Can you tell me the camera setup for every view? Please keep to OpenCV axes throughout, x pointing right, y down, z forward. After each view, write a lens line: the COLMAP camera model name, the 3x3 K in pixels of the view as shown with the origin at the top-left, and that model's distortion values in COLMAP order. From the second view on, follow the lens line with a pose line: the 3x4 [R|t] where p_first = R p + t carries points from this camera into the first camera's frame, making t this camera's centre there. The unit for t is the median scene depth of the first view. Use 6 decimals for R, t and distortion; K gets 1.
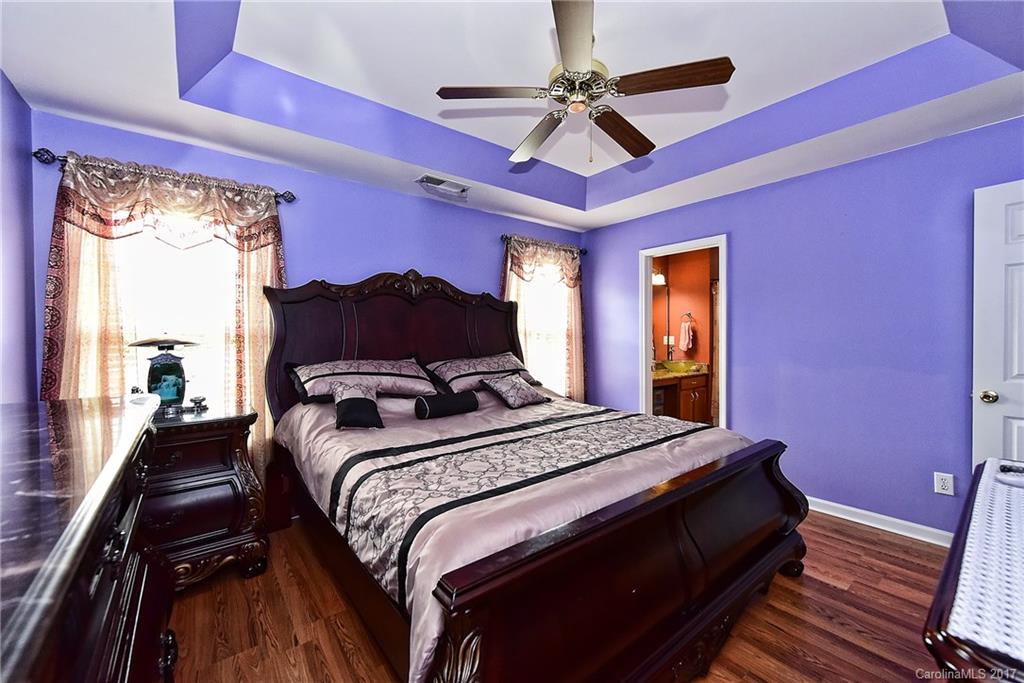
lens RADIAL K [[403.0, 0, 512.0], [0, 403.0, 341.5], [0, 0, 1]] dist [-0.001967, -0.000603]
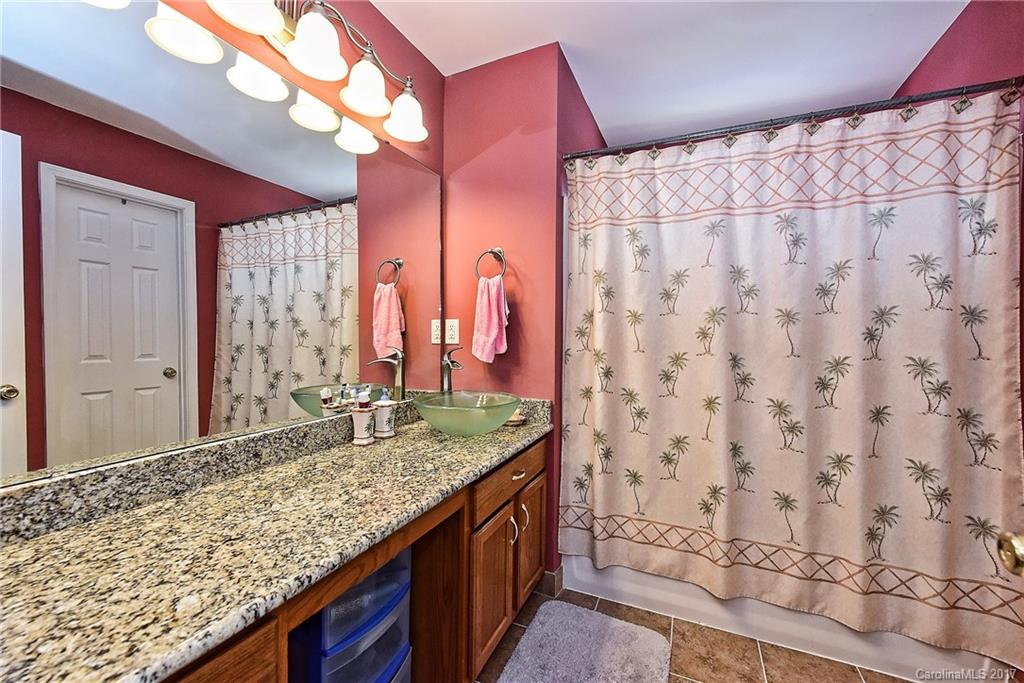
lens RADIAL K [[403.0, 0, 512.0], [0, 403.0, 341.5], [0, 0, 1]] dist [-0.001967, -0.000603]
pose [[0.890146, -0.006371, 0.455632, 0.294867], [0.001728, 0.999942, 0.010606, 0.002419], [-0.455673, -0.008653, 0.890105, 0.693378]]
